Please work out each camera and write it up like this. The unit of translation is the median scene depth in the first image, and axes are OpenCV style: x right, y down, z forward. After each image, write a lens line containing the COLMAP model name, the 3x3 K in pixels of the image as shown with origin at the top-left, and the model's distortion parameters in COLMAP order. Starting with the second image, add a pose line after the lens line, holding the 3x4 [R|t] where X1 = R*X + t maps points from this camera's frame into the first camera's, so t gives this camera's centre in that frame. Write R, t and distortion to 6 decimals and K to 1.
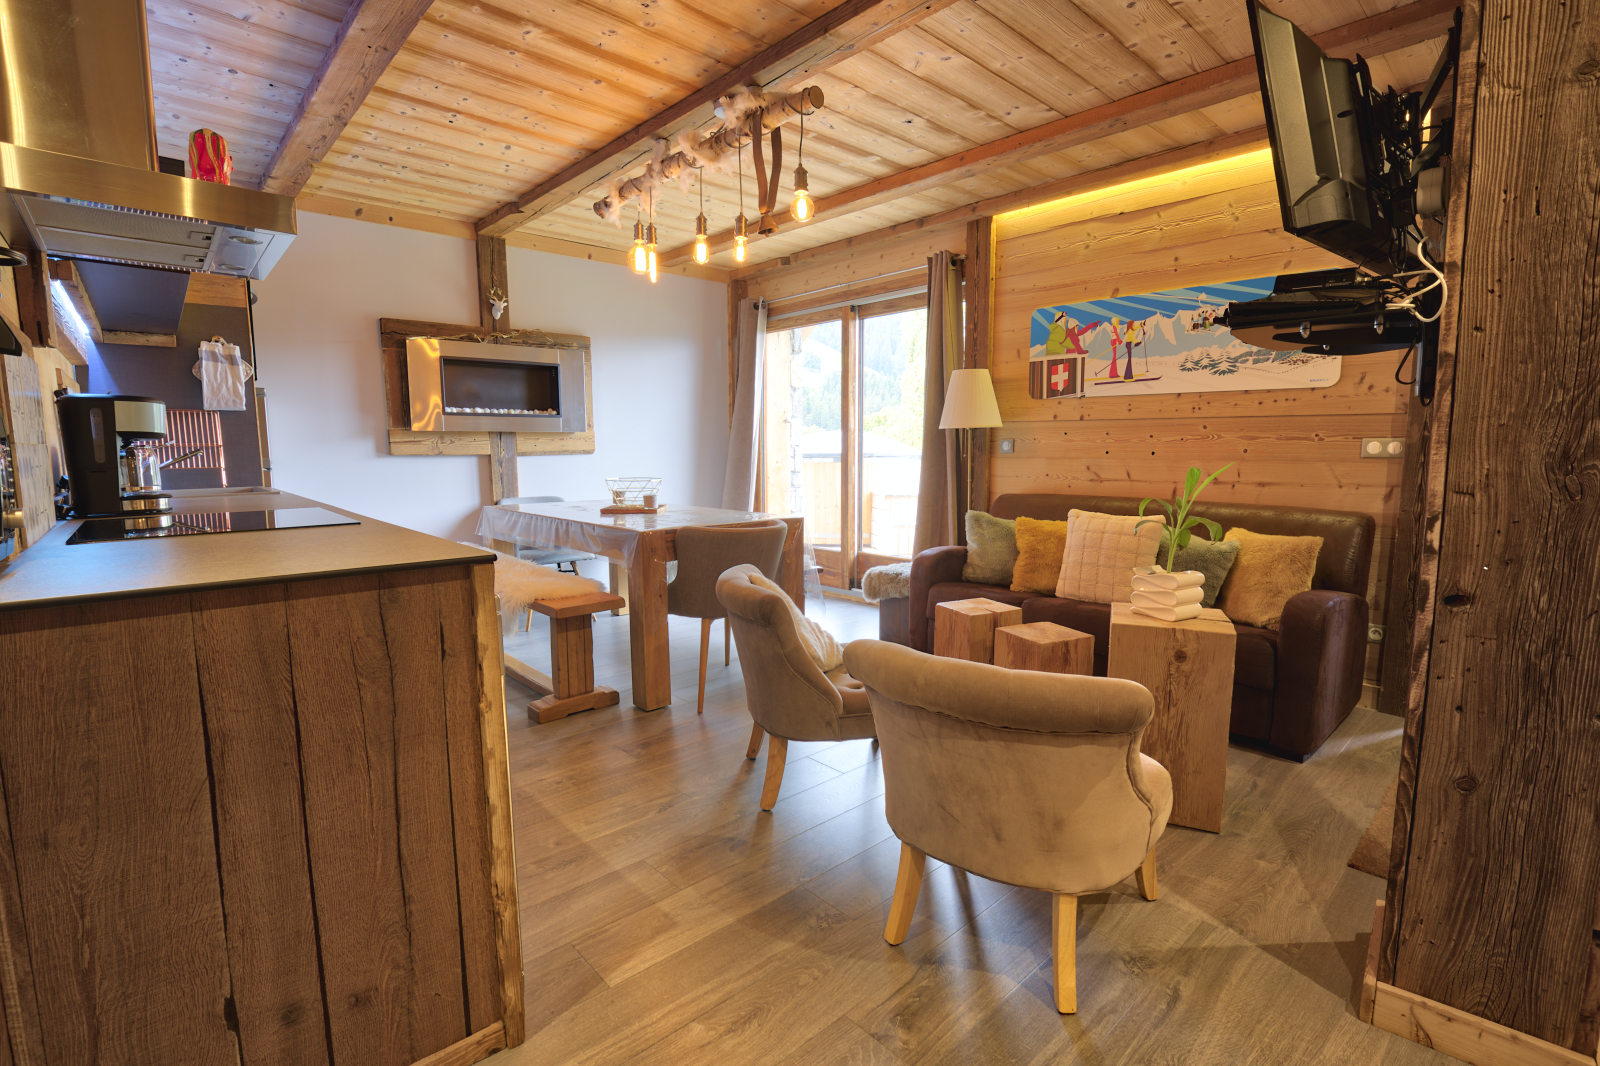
lens RADIAL K [[738.0, 0, 815.7], [0, 738.0, 532.8], [0, 0, 1]] dist [-0.021457, 0.000346]
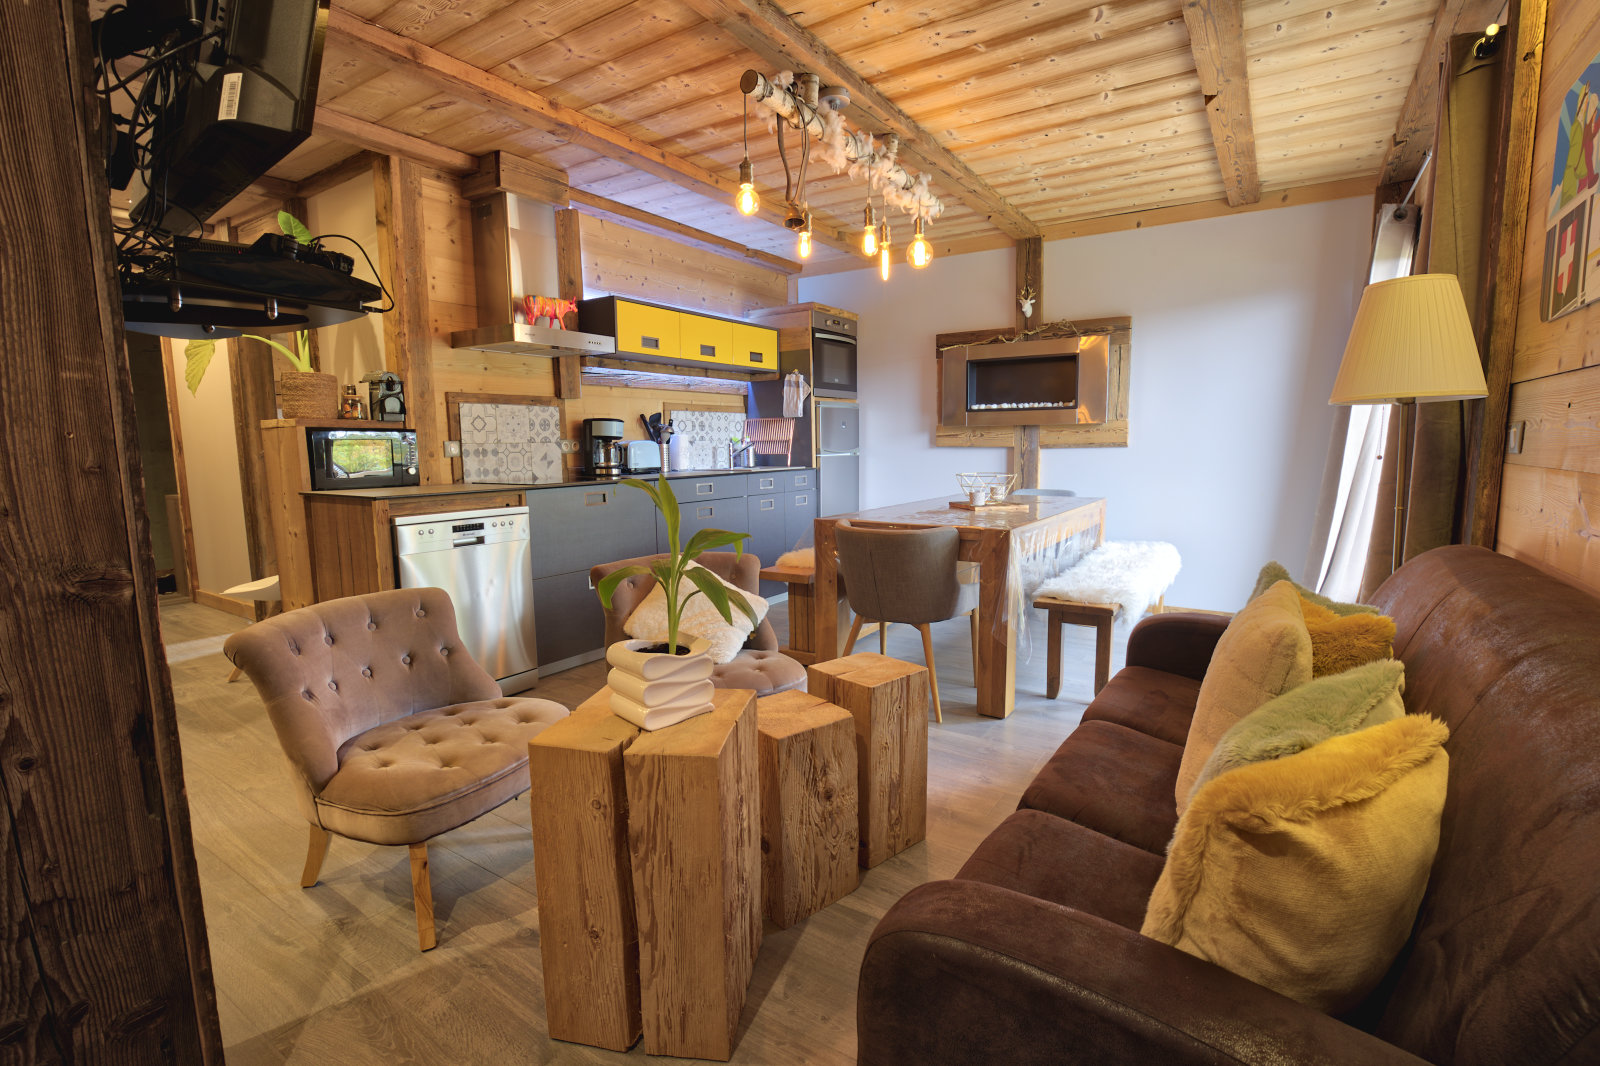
lens RADIAL K [[738.0, 0, 814.9], [0, 738.0, 534.7], [0, 0, 1]] dist [-0.021457, 0.000346]
pose [[0.255676, 0.120512, -0.959222, 0.528841], [-0.104149, 0.989859, 0.096601, -0.054057], [0.961136, 0.075203, 0.265634, 0.453177]]
